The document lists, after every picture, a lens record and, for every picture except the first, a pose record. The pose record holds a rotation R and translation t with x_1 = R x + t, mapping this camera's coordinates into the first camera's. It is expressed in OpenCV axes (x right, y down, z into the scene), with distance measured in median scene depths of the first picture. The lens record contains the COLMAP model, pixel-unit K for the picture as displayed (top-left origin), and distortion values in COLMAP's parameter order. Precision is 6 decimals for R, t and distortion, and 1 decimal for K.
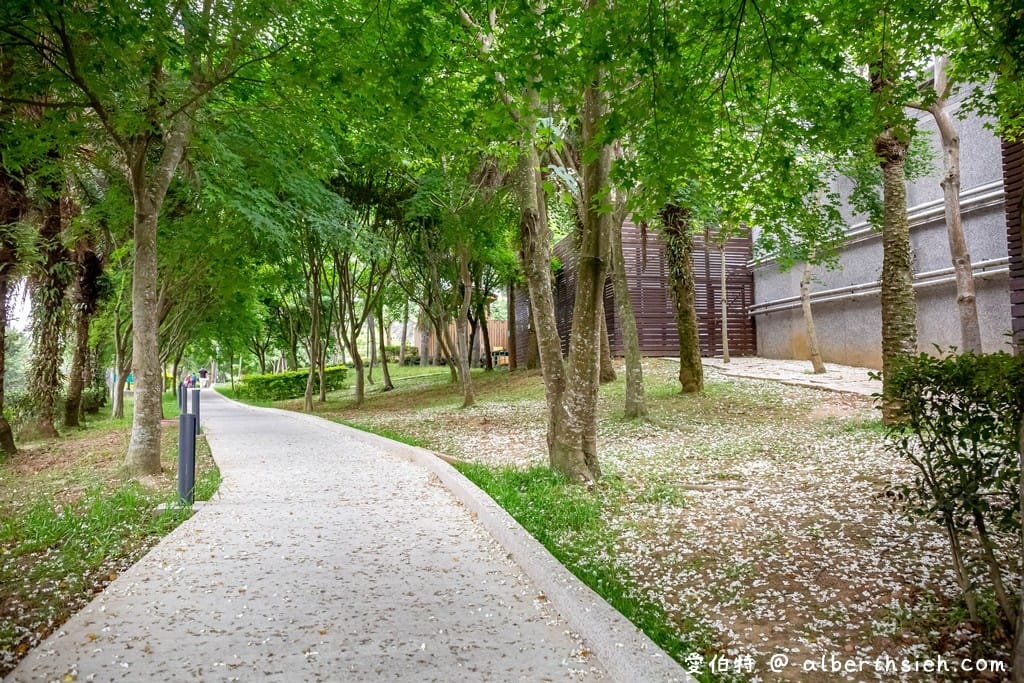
lens RADIAL K [[712.0, 0, 512.0], [0, 712.0, 341.5], [0, 0, 1]] dist [-0.057658, -0.000286]
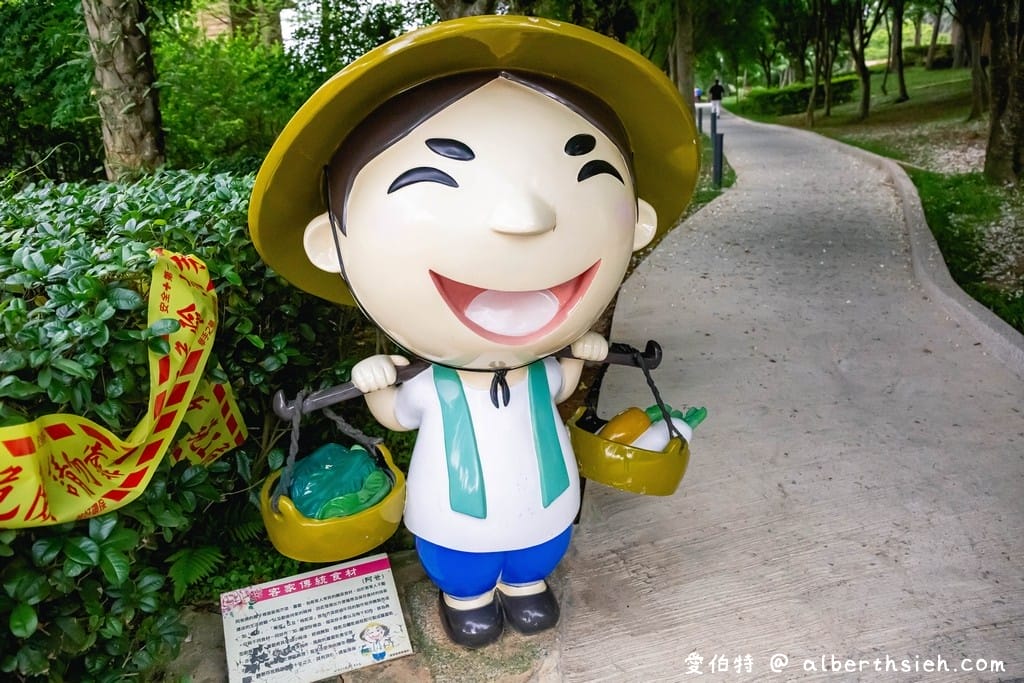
lens RADIAL K [[820.7, 0, 512.0], [0, 820.7, 341.5], [0, 0, 1]] dist [-0.004770, -0.002773]
pose [[0.807352, 0.135830, -0.574224, 0.074168], [0.073821, 0.942249, 0.326676, -0.023972], [0.585434, -0.306132, 0.750699, -0.204423]]
